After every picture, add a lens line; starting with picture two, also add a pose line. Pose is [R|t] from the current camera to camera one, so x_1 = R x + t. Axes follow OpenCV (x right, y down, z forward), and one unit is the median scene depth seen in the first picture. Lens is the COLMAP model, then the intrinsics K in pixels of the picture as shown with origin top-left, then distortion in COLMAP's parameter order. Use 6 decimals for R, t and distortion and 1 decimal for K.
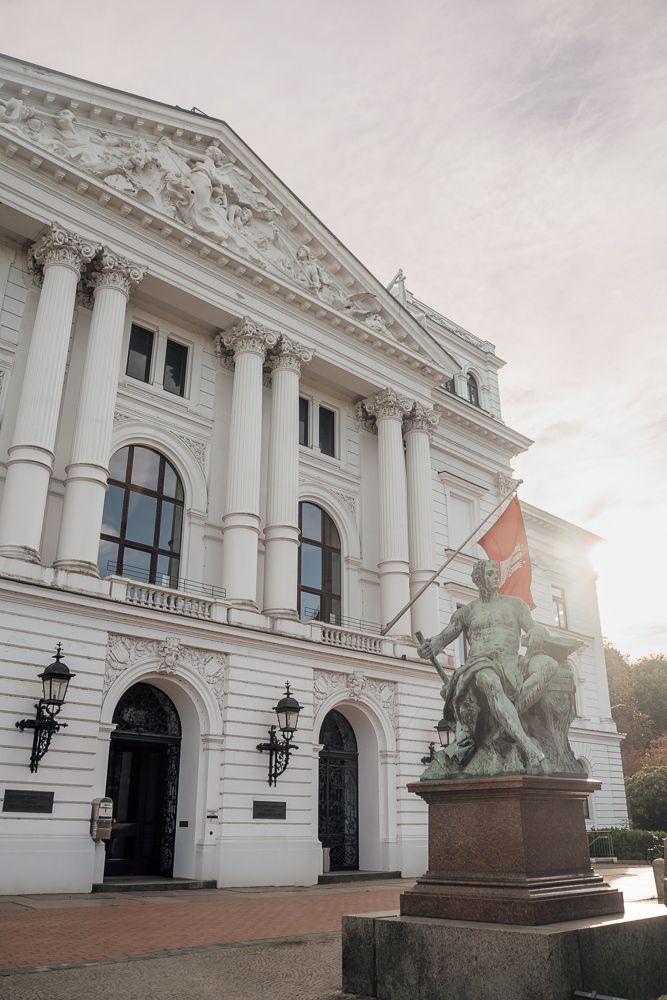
lens RADIAL K [[810.2, 0, 334.7], [0, 810.2, 501.1], [0, 0, 1]] dist [-0.076261, 0.034288]
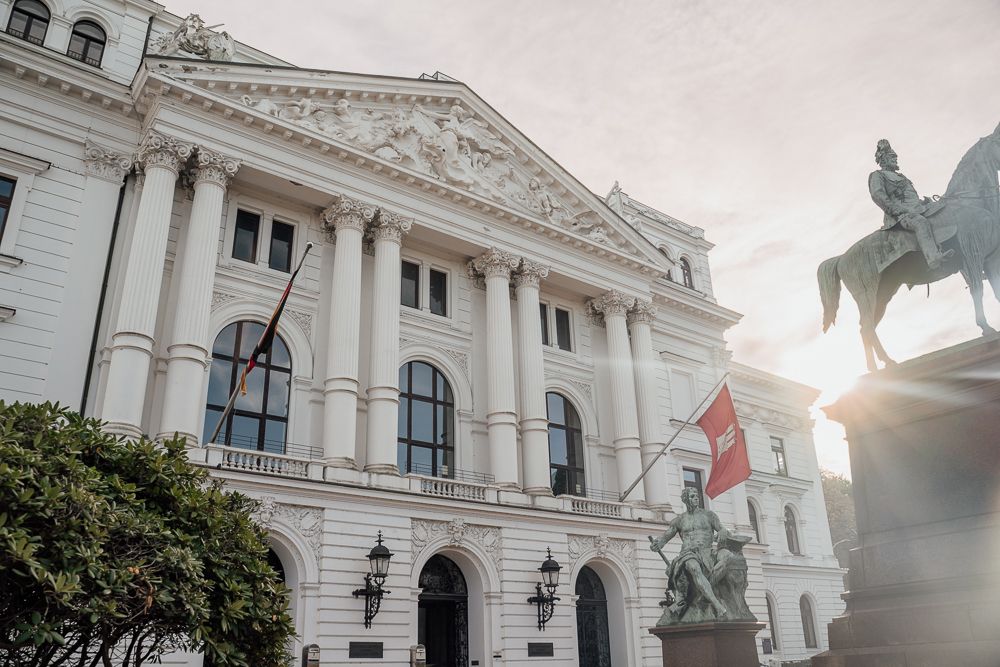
lens RADIAL K [[810.2, 0, 501.7], [0, 810.2, 336.5], [0, 0, 1]] dist [-0.076261, 0.034288]
pose [[0.995677, -0.060557, -0.070426, -0.020276], [0.060173, 0.998159, -0.007572, -0.089905], [0.070755, 0.003301, 0.997488, -0.236282]]
